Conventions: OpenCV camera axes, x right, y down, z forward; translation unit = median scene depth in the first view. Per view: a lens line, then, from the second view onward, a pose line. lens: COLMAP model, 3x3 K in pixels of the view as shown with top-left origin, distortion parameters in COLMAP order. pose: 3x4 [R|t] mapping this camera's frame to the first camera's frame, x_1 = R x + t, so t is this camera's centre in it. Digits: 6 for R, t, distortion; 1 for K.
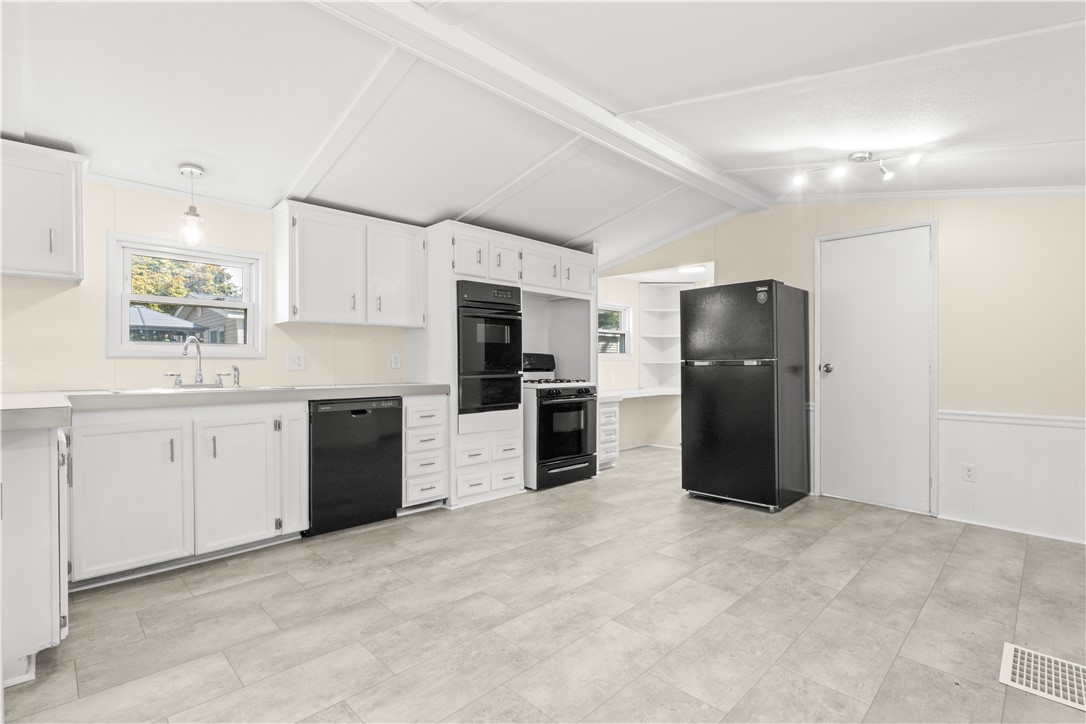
lens RADIAL K [[502.2, 0, 540.7], [0, 502.2, 362.9], [0, 0, 1]] dist [0.000728, 0.000762]
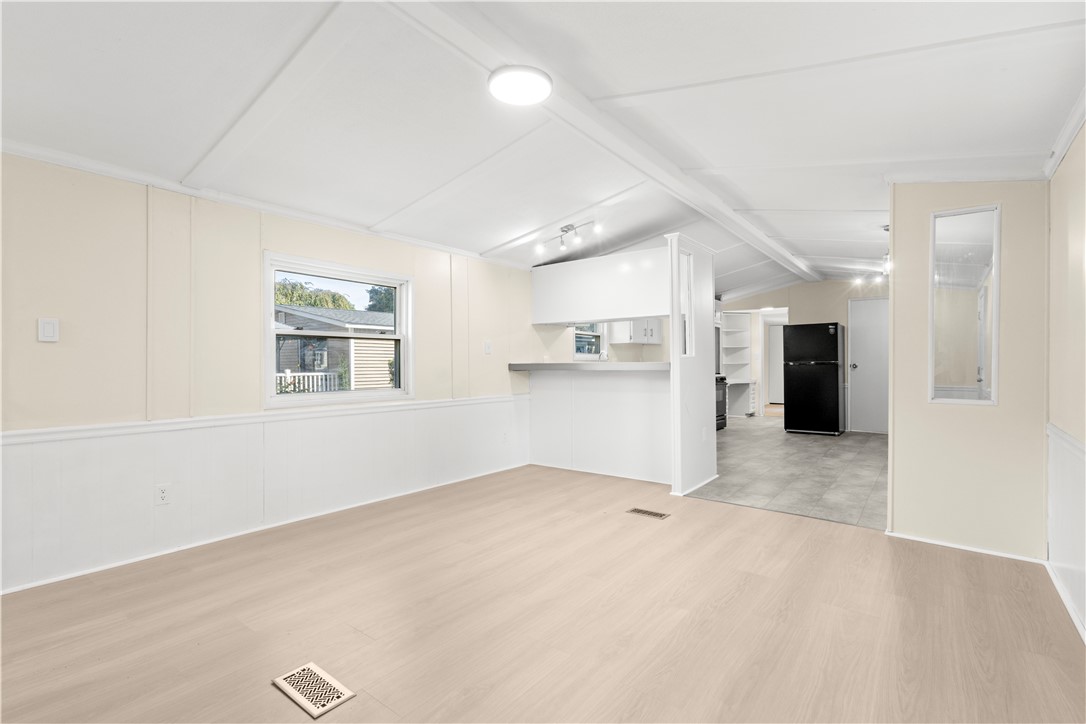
lens RADIAL K [[502.2, 0, 539.3], [0, 502.2, 355.5], [0, 0, 1]] dist [0.000728, 0.000762]
pose [[0.990718, 0.003749, 0.135884, -1.186855], [-0.002312, 0.999940, -0.010732, -0.008303], [-0.135916, 0.010318, 0.990667, -1.003873]]
